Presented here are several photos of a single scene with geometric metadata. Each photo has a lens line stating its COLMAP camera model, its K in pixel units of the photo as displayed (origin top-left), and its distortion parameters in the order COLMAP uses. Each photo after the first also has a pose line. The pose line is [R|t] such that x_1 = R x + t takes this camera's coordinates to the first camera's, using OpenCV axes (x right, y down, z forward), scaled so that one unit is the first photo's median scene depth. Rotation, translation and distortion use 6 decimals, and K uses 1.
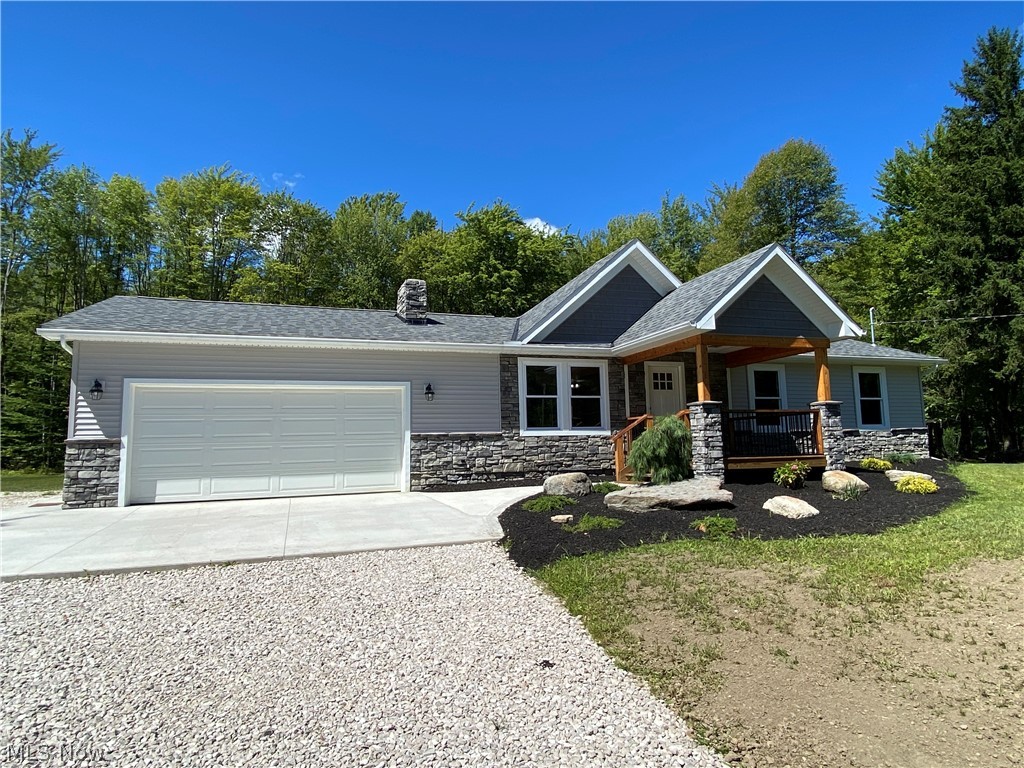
lens RADIAL K [[613.0, 0, 512.0], [0, 613.0, 384.0], [0, 0, 1]] dist [0.034968, -0.003966]
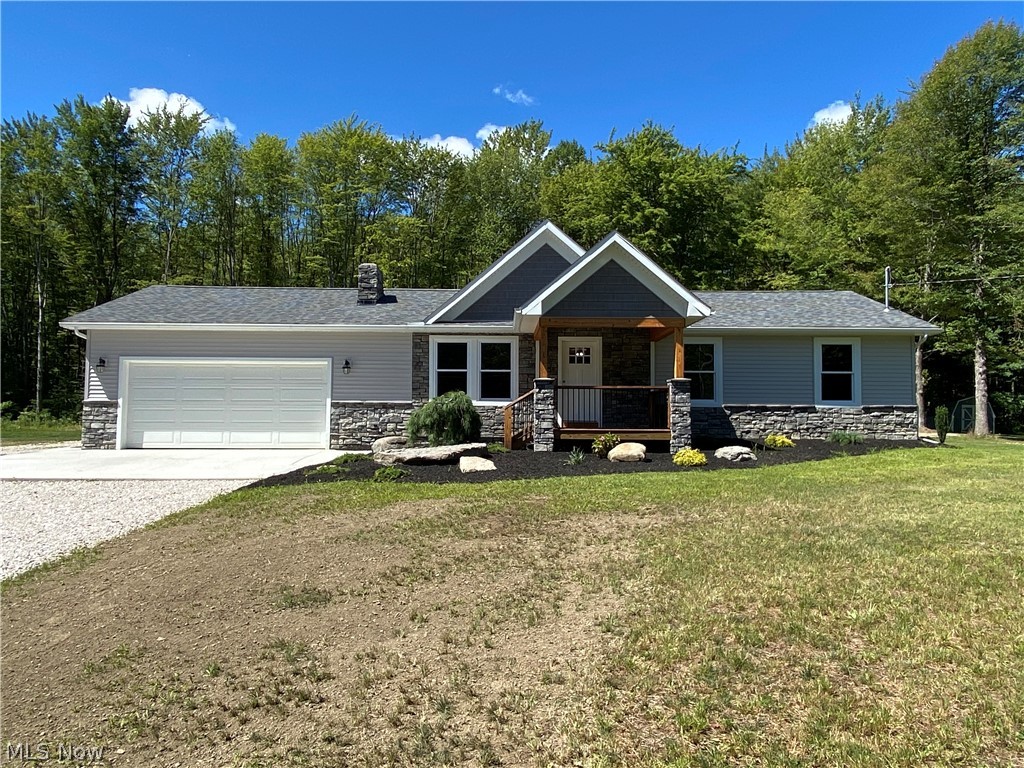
lens RADIAL K [[749.7, 0, 512.0], [0, 749.7, 384.0], [0, 0, 1]] dist [0.044106, 0.004624]
pose [[0.954211, 0.013885, -0.298812, 0.583260], [0.004514, 0.998140, 0.060796, -0.038686], [0.299100, -0.059361, 0.952374, -0.275903]]
